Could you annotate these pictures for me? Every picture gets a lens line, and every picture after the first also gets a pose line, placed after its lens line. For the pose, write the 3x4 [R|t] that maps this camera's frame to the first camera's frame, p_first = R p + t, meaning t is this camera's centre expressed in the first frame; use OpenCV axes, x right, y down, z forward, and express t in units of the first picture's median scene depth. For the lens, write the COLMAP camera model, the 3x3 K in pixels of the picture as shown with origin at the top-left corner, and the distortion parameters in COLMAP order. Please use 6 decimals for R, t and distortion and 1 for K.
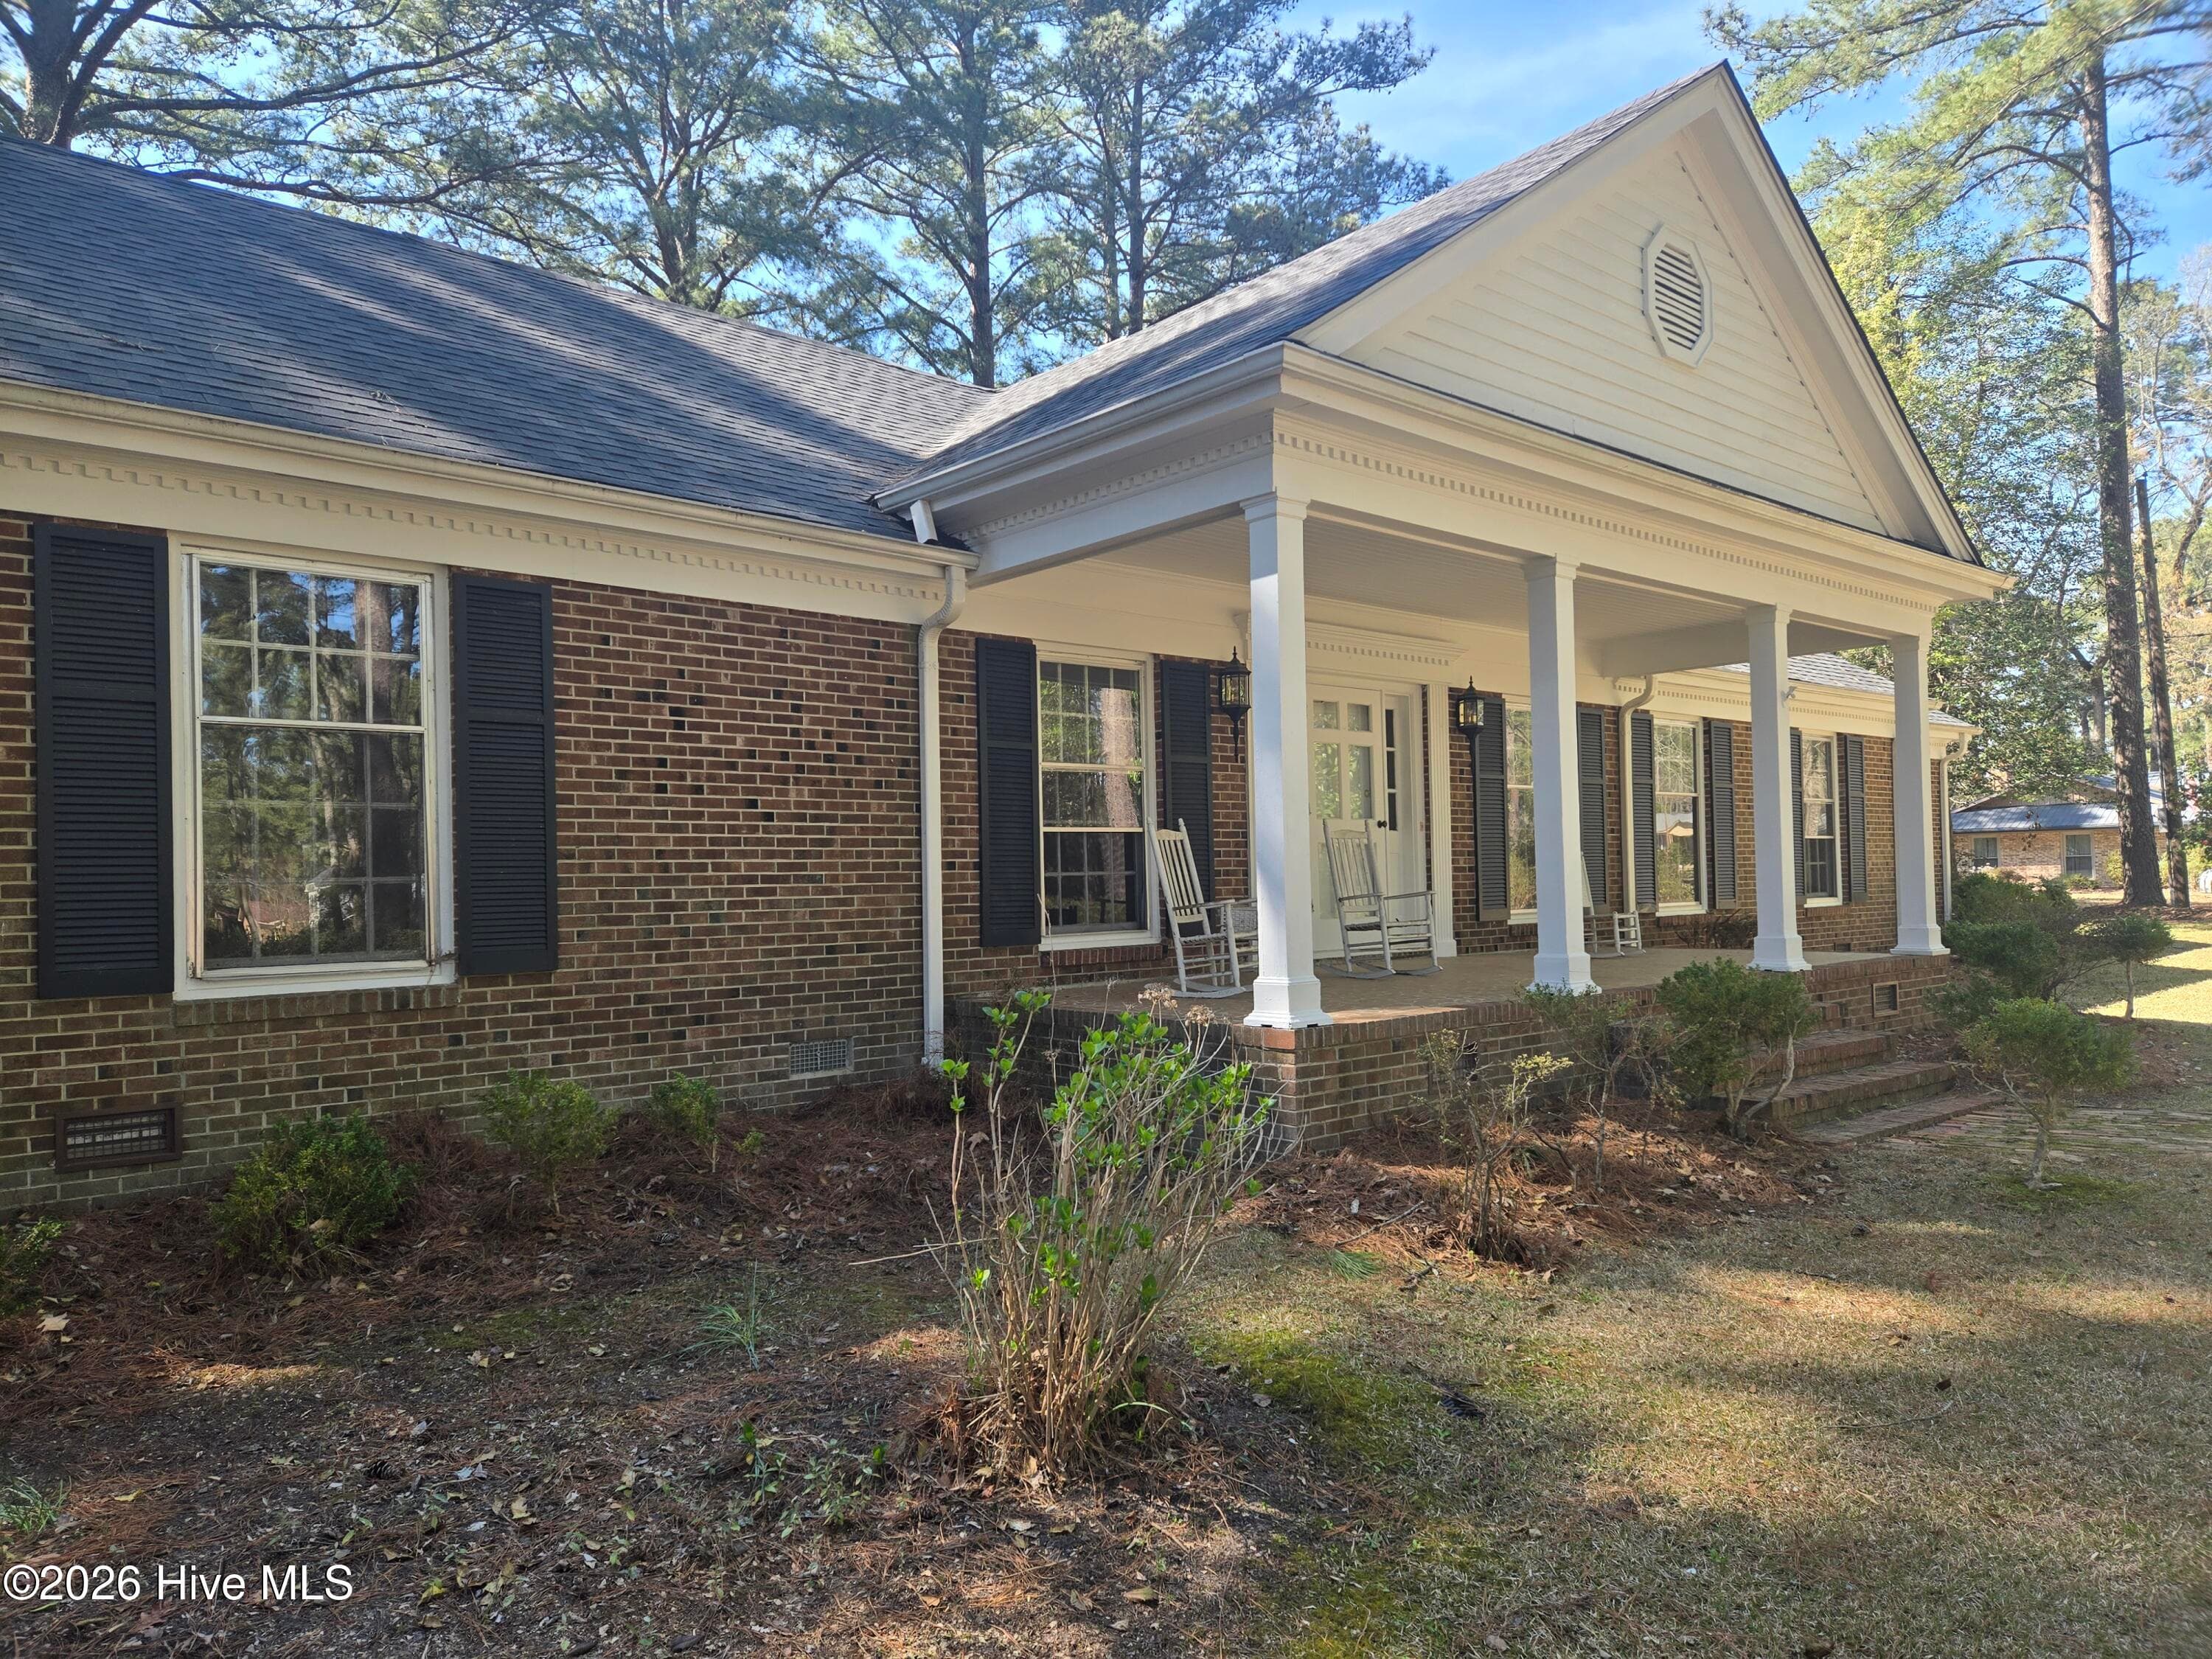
lens RADIAL K [[1489.5, 0, 1104.8], [0, 1489.5, 854.6], [0, 0, 1]] dist [0.106337, -0.091189]
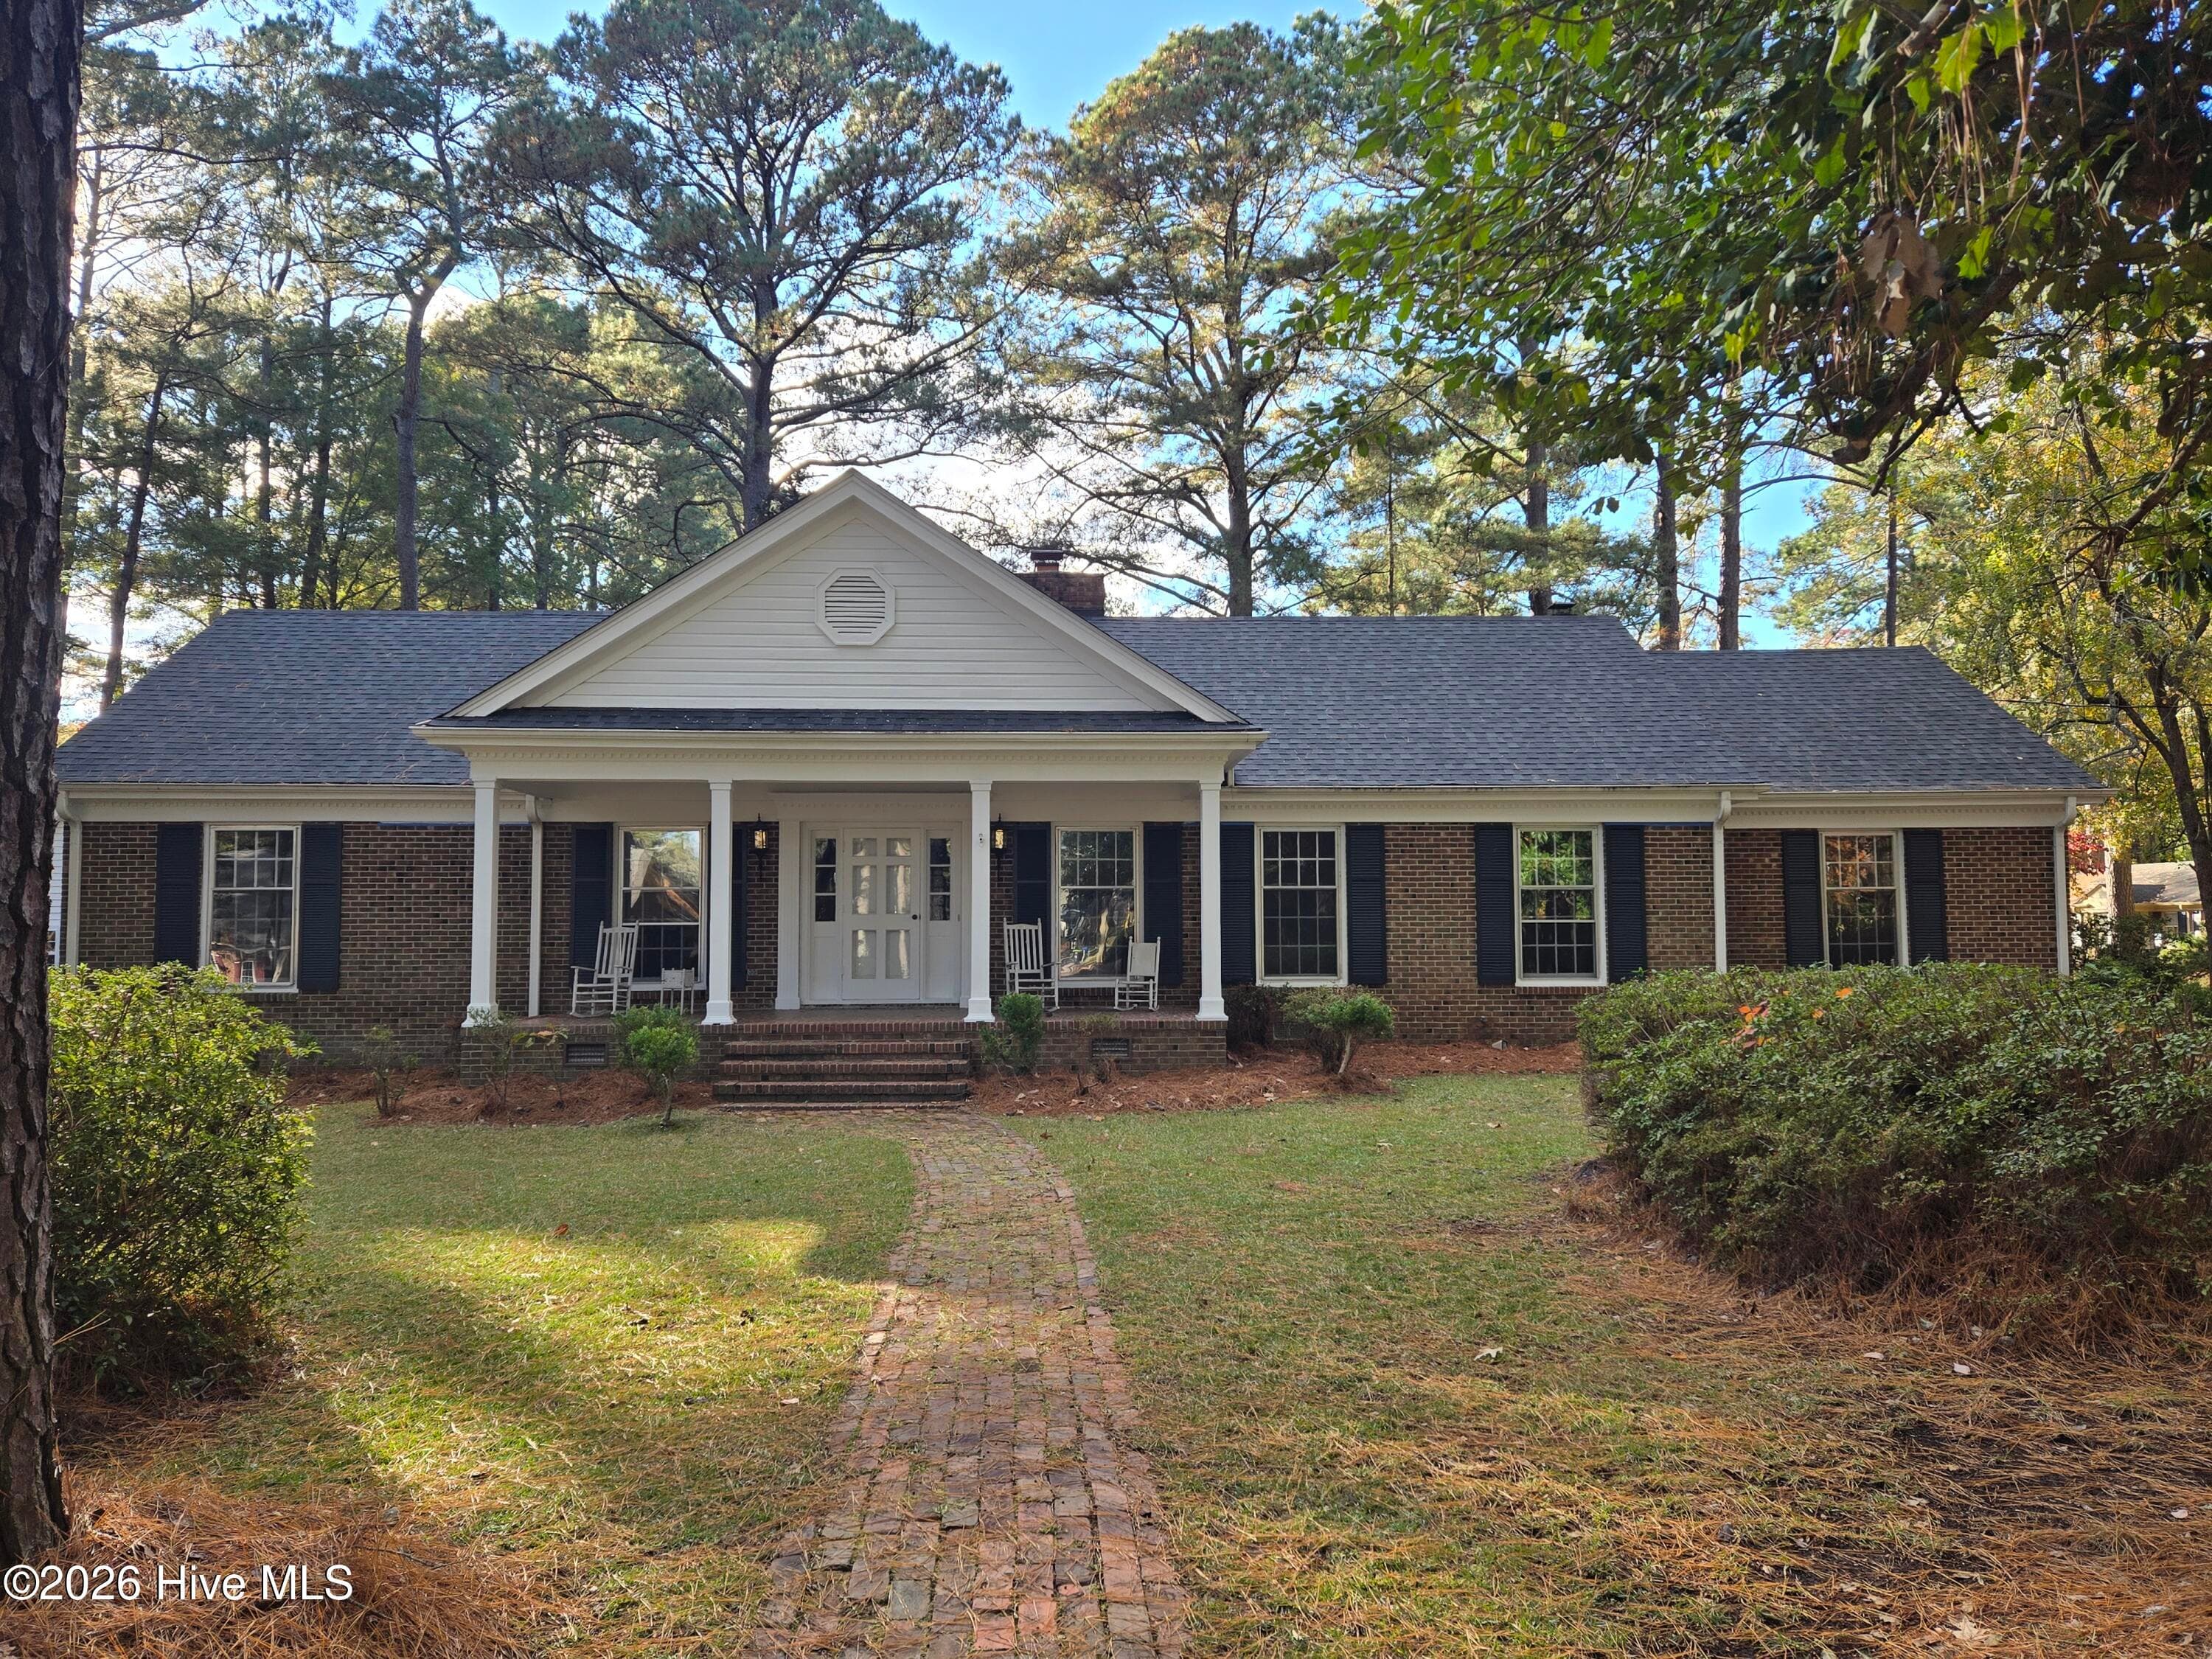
lens RADIAL K [[1608.8, 0, 1076.3], [0, 1608.8, 858.6], [0, 0, 1]] dist [0.065194, -0.000435]
pose [[0.775640, -0.012536, -0.631052, 1.940310], [-0.000286, 0.999796, -0.020212, -0.067593], [0.631176, 0.015858, 0.775478, -0.227148]]
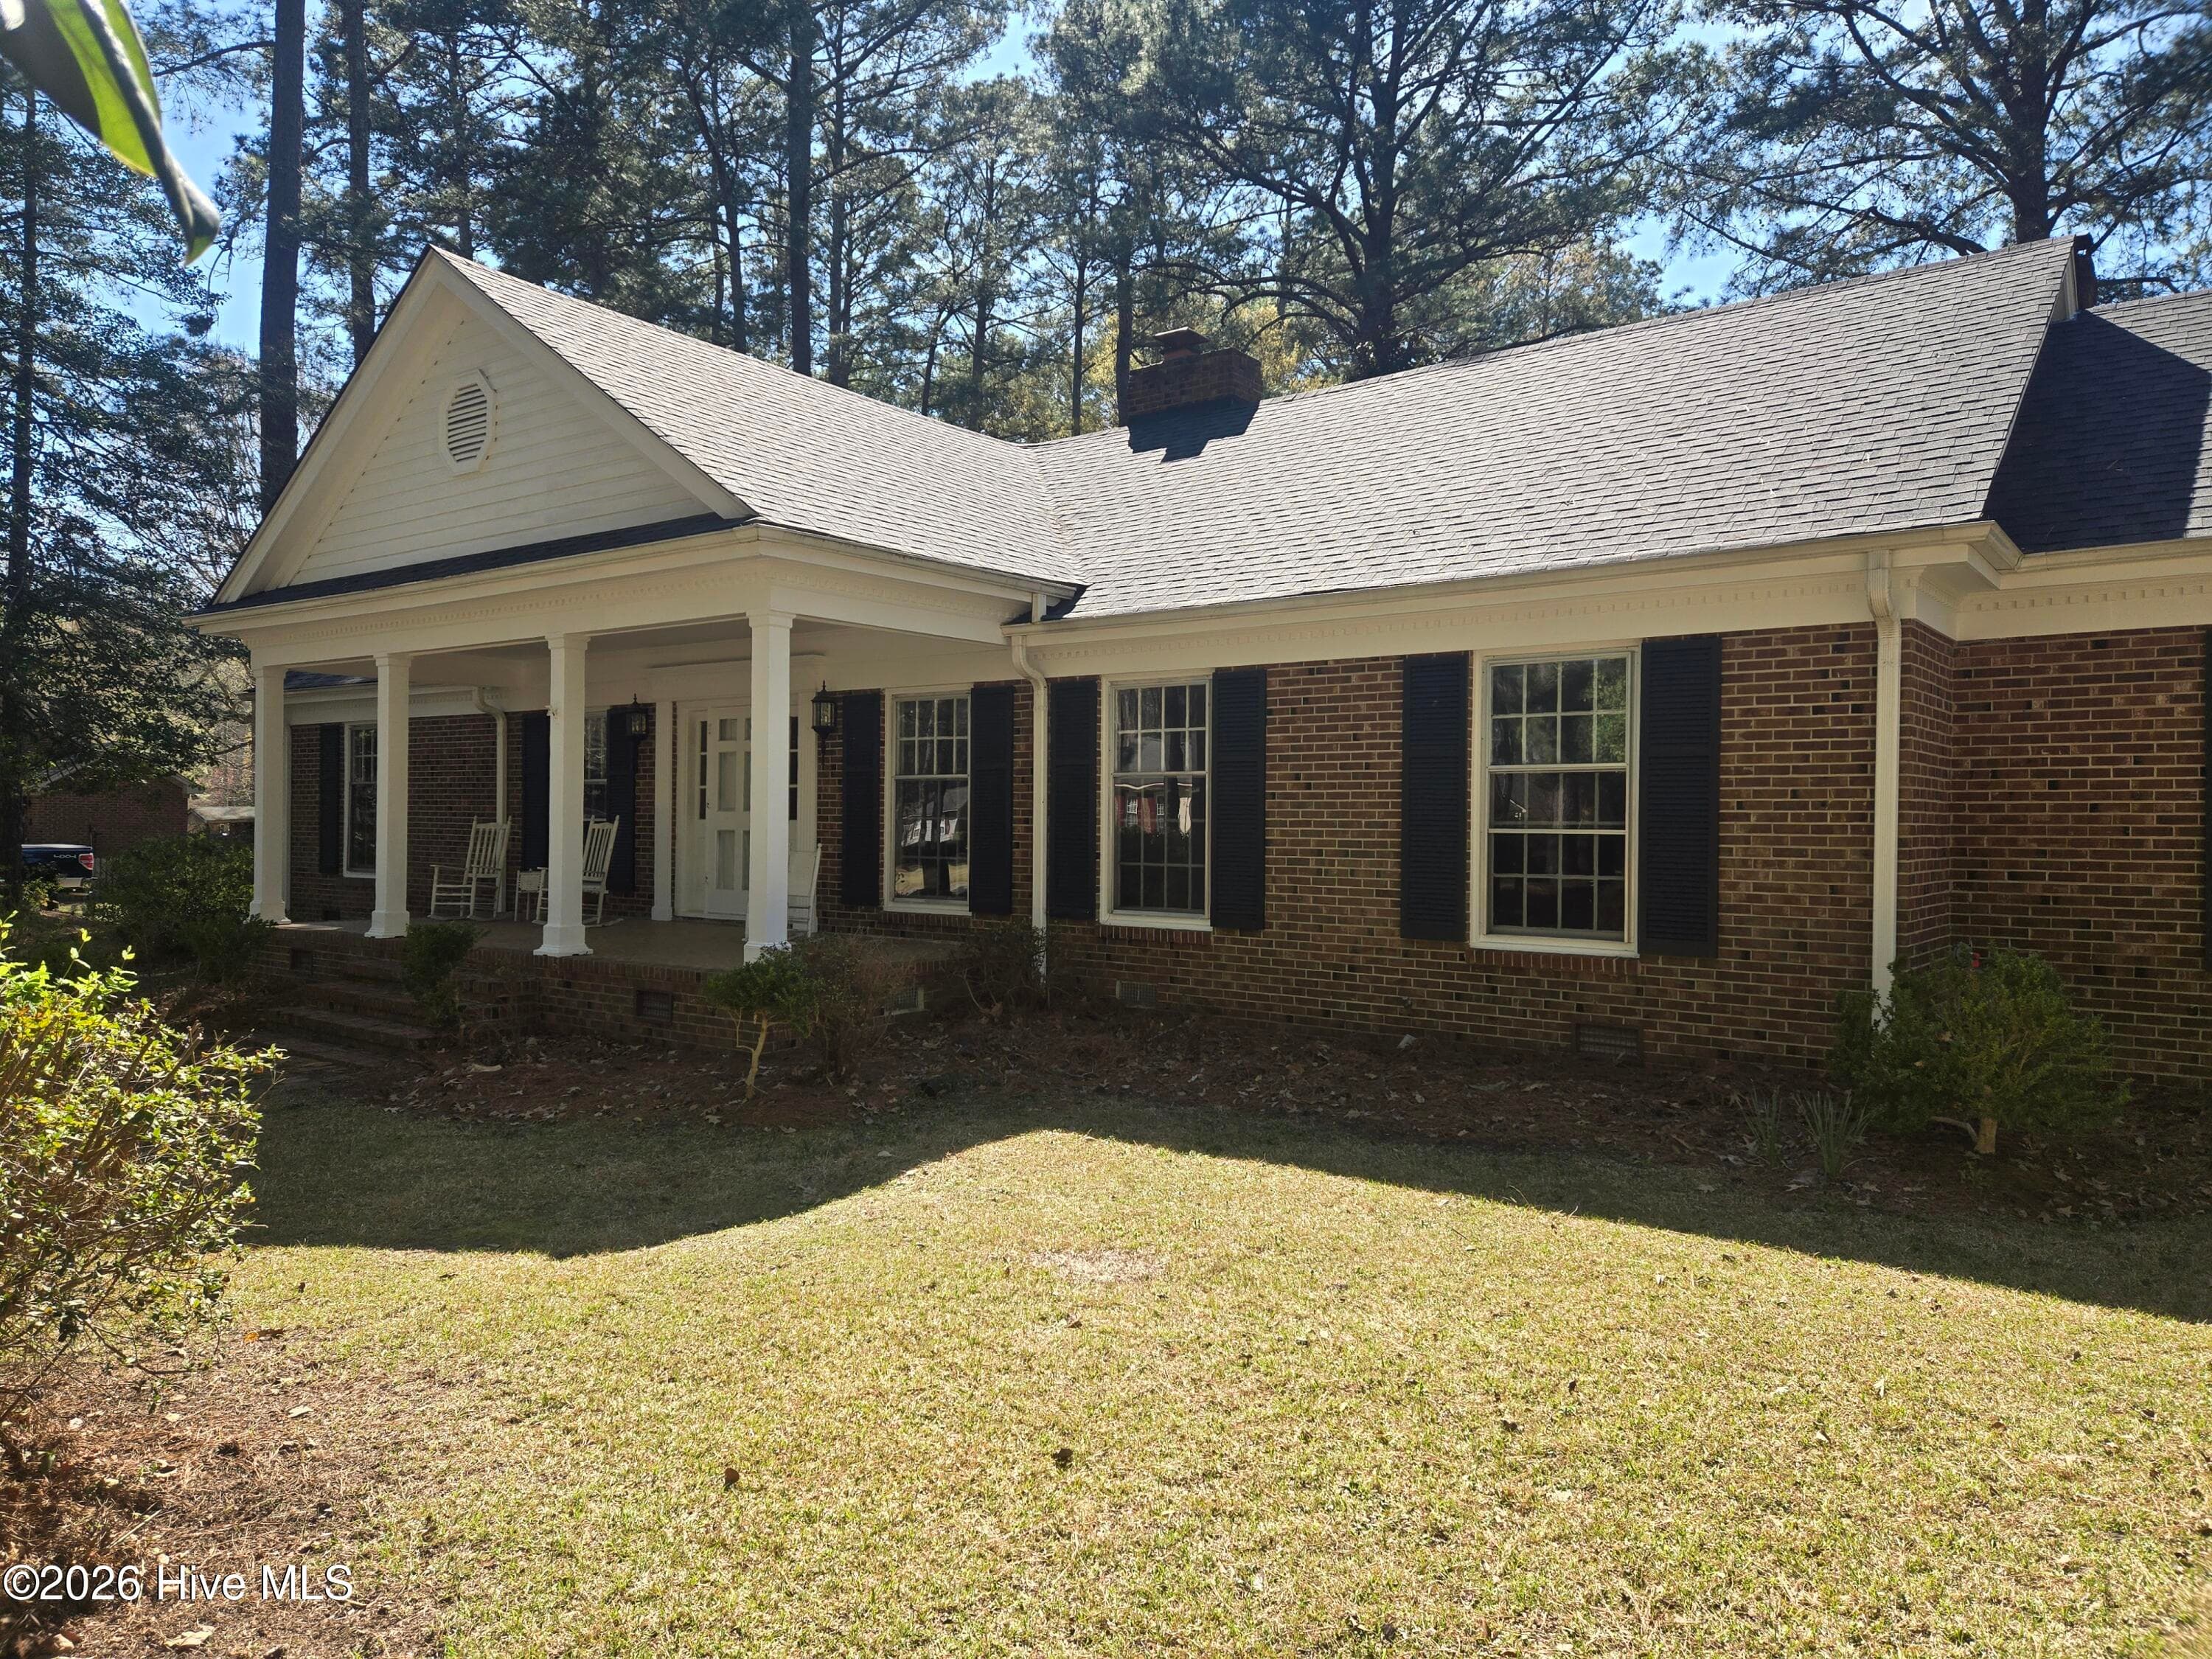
lens RADIAL K [[1456.8, 0, 1121.1], [0, 1456.8, 827.7], [0, 0, 1]] dist [0.081034, -0.061431]
pose [[0.209677, 0.031290, -0.977270, 2.042833], [0.009317, 0.999378, 0.033997, -0.069067], [0.977726, -0.016234, 0.209255, 1.498768]]
